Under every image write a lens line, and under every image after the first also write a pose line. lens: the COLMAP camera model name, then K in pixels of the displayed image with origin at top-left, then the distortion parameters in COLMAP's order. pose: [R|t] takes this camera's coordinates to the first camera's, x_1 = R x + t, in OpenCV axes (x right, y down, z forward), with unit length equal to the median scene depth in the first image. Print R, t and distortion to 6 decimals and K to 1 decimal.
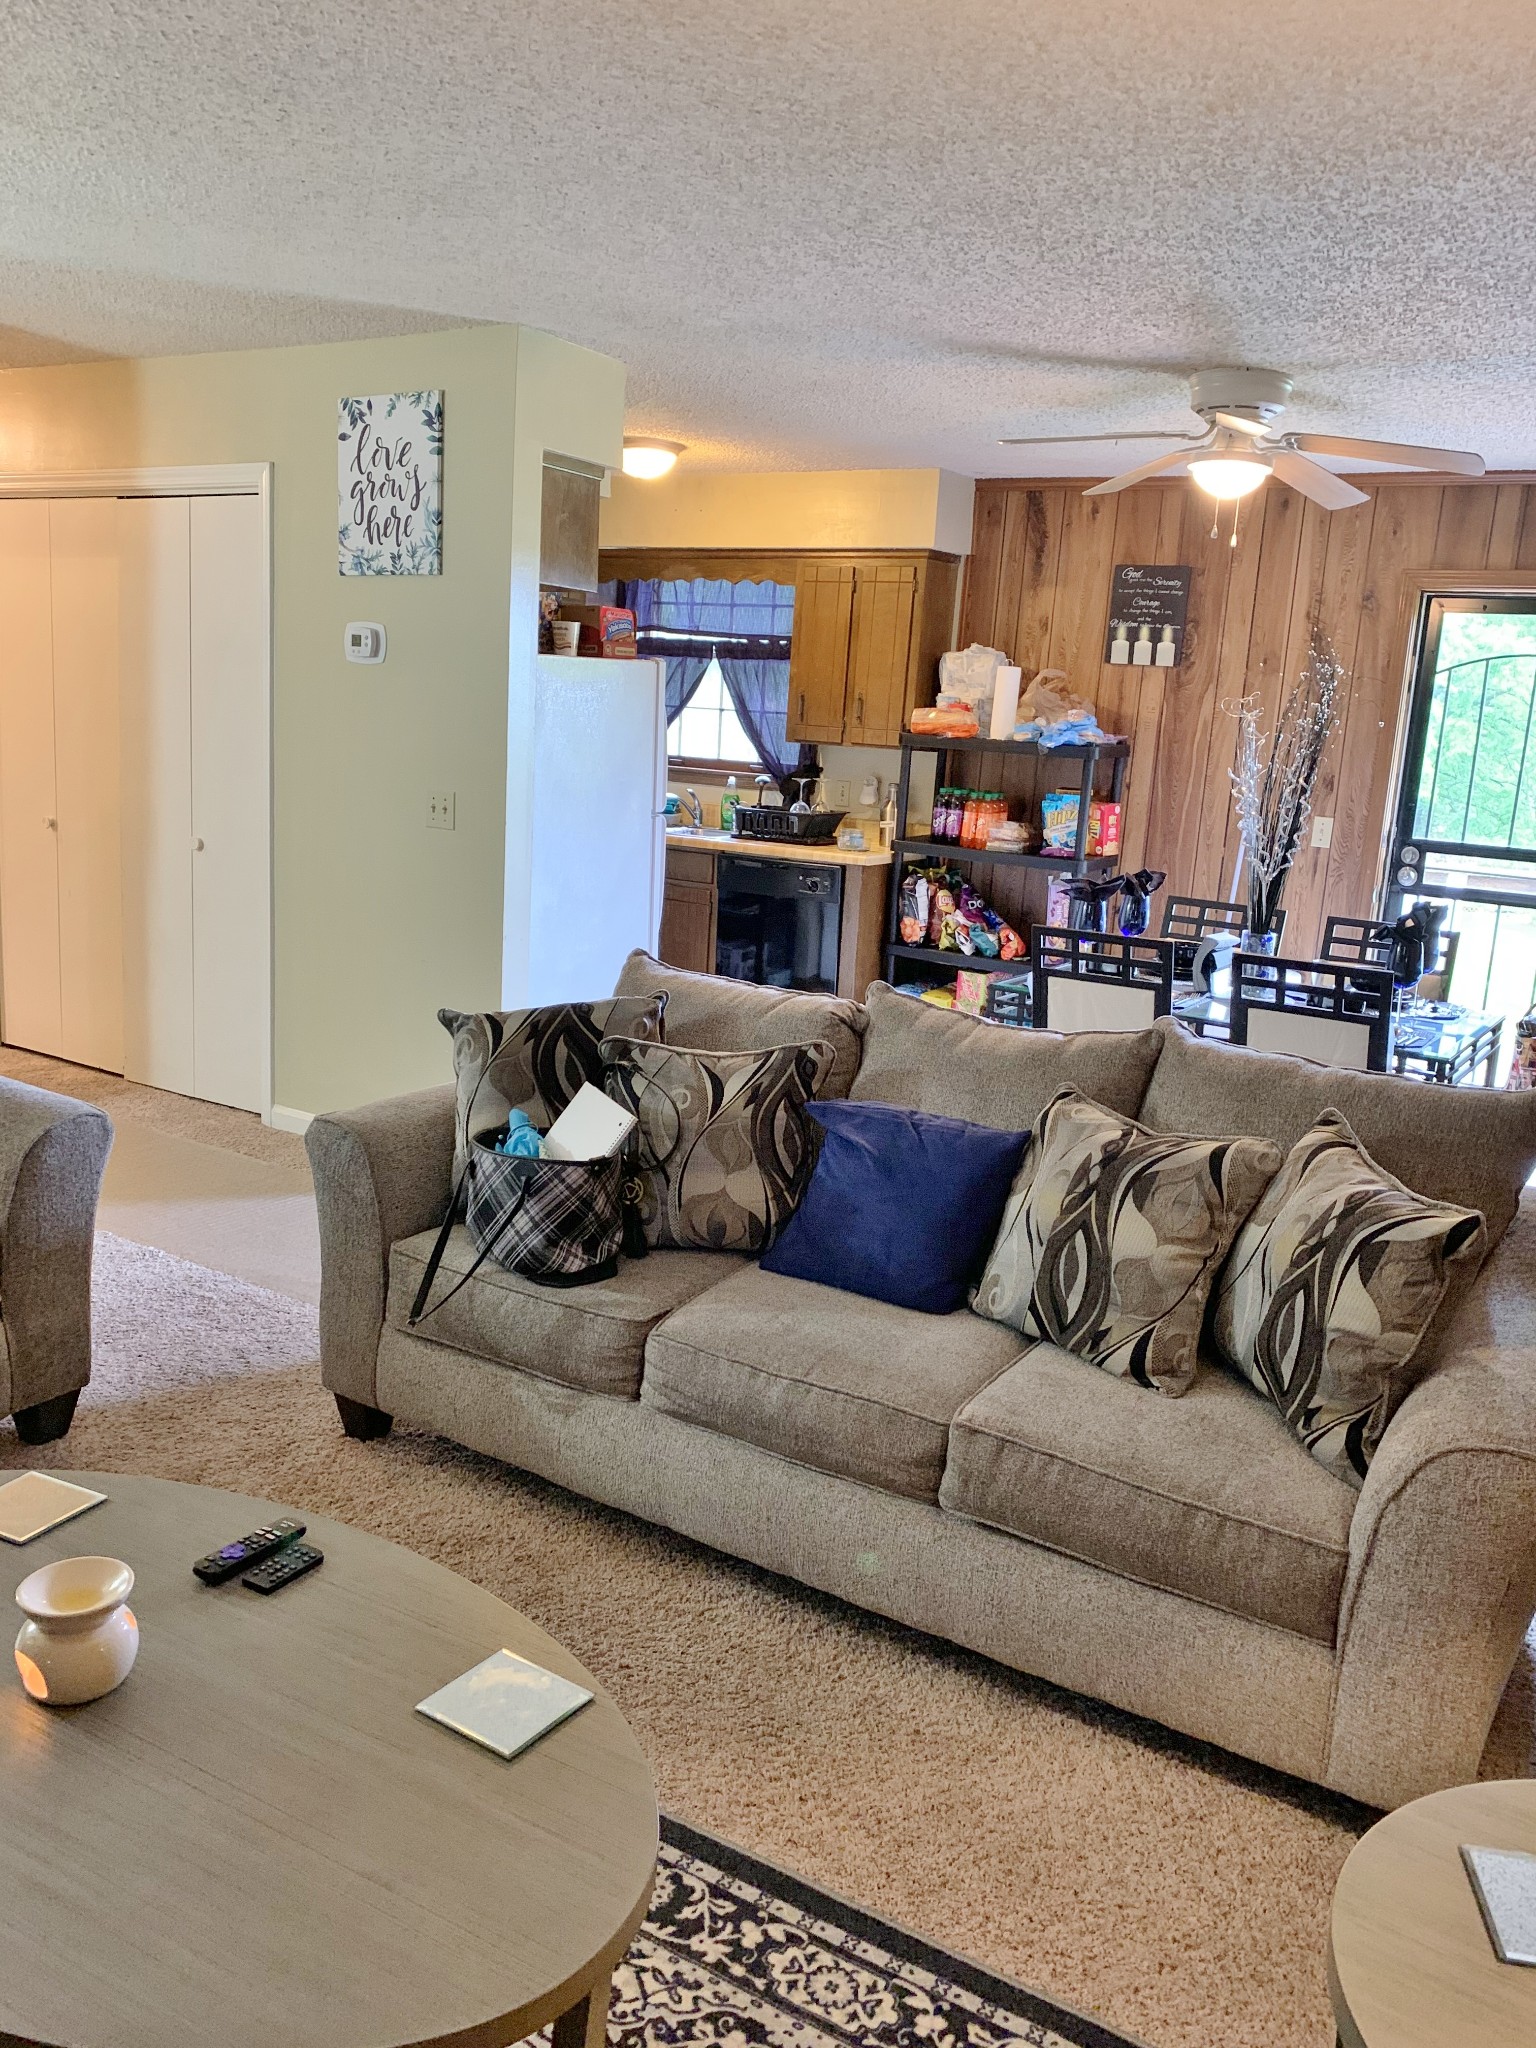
lens RADIAL K [[1565.2, 0, 790.0], [0, 1565.2, 1045.0], [0, 0, 1]] dist [0.019424, -0.019417]
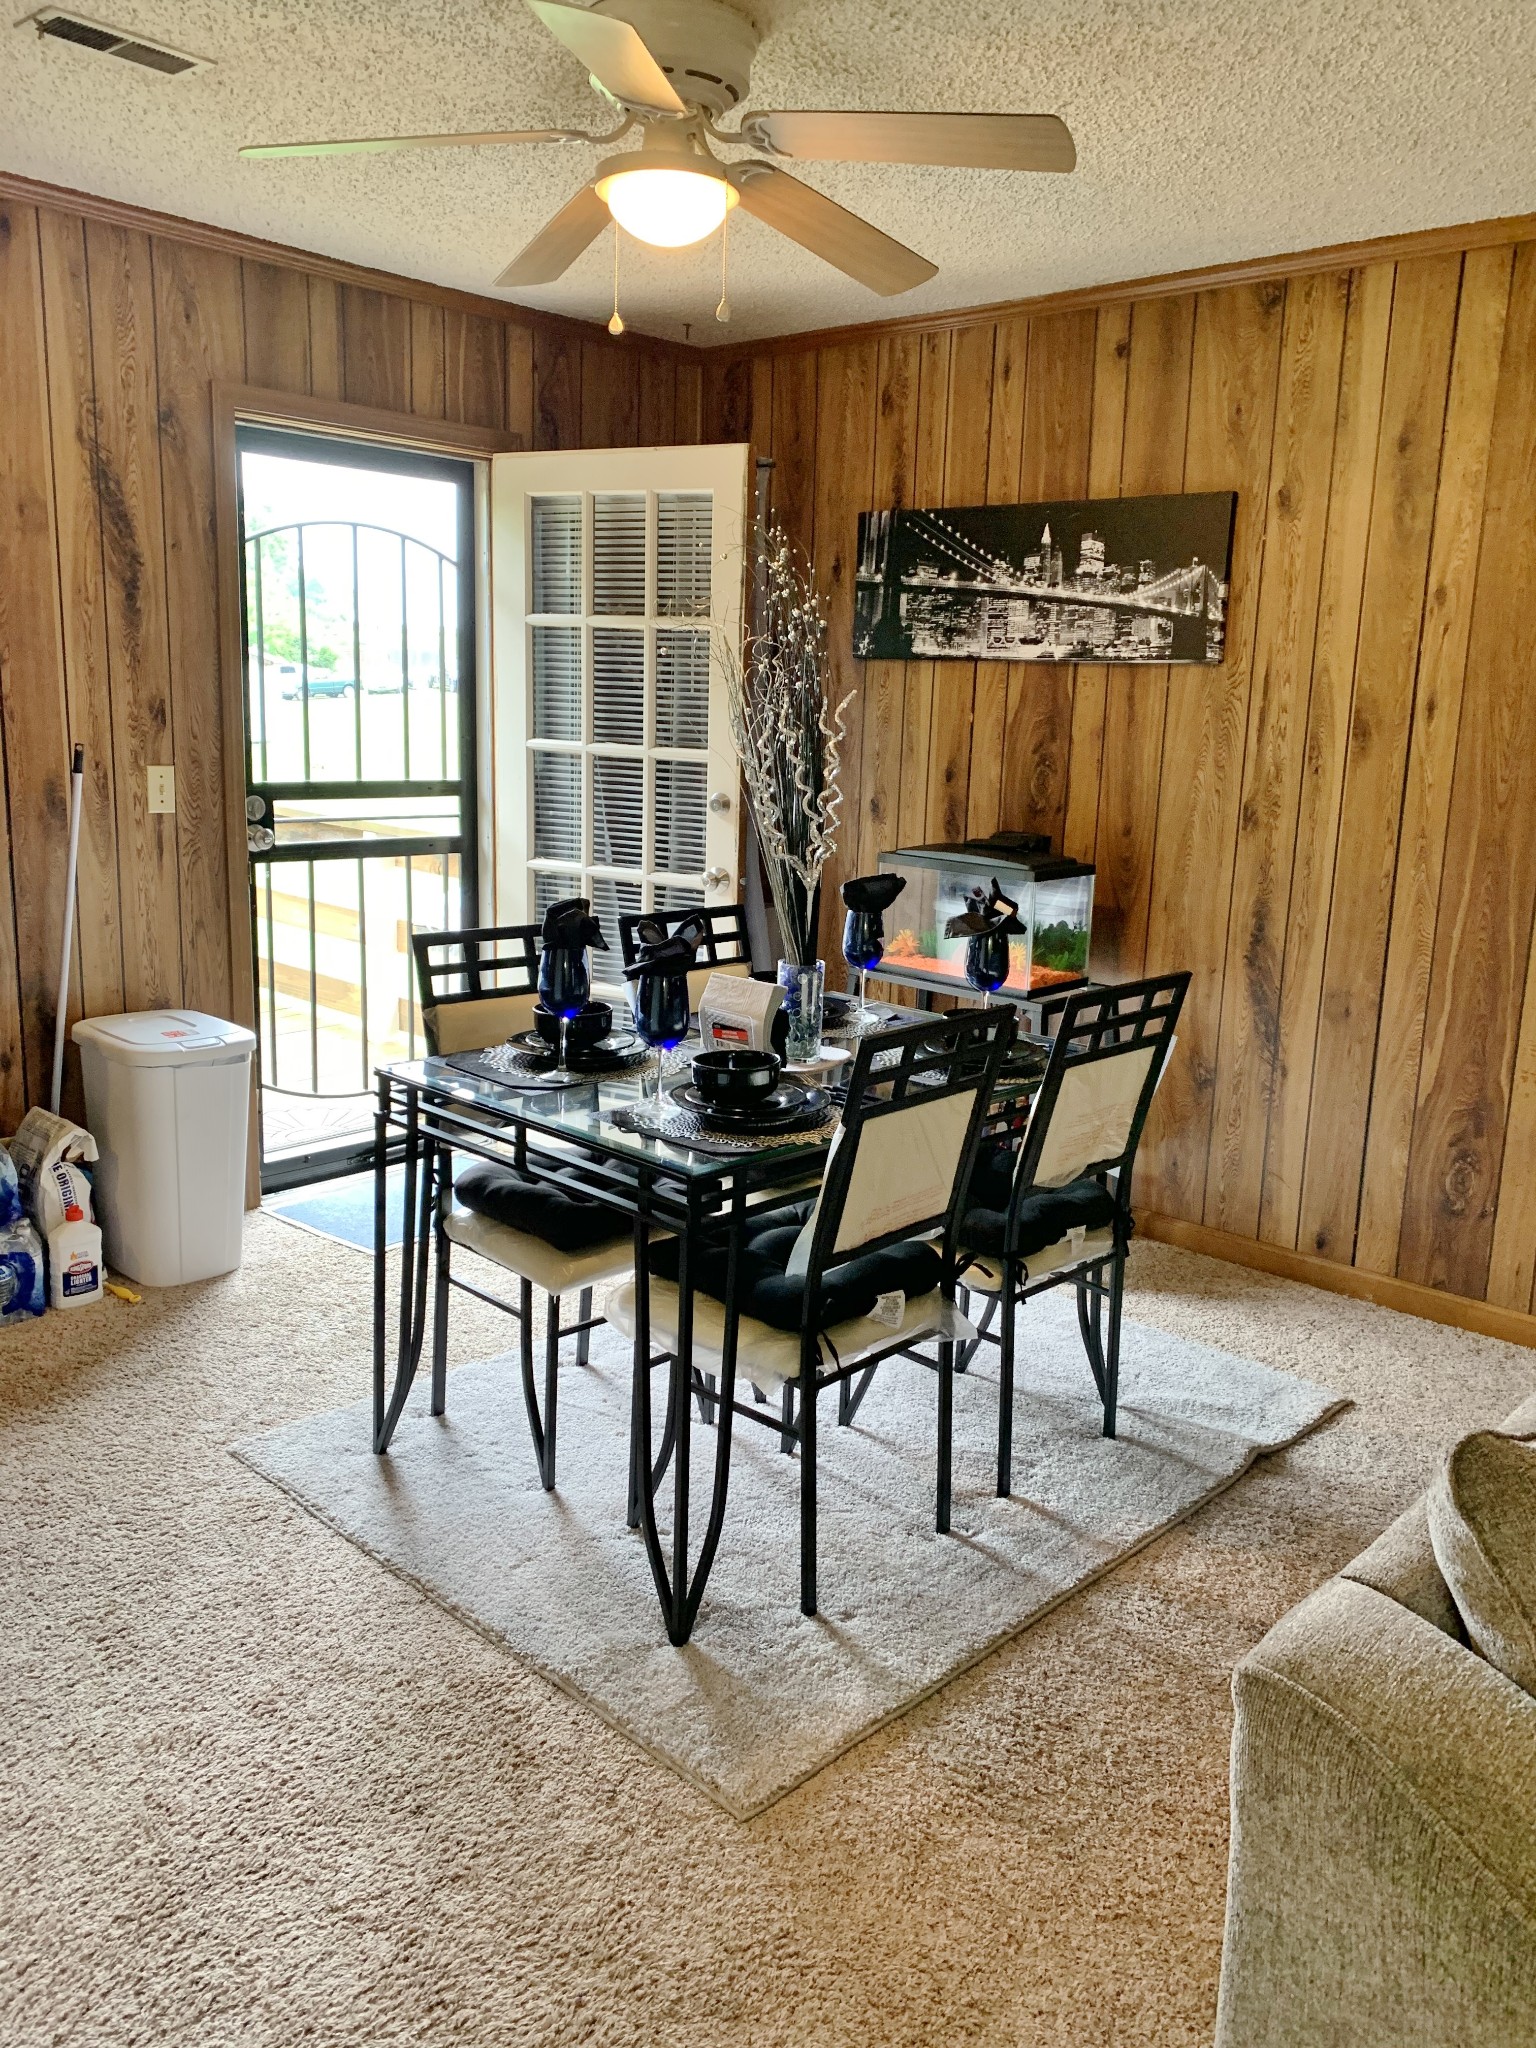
lens RADIAL K [[1565.2, 0, 788.1], [0, 1565.2, 1009.1], [0, 0, 1]] dist [0.019424, -0.019417]
pose [[0.188283, -0.252844, 0.949010, -0.367042], [0.184343, 0.958216, 0.218723, -0.220090], [-0.964659, 0.133761, 0.227026, 0.959539]]
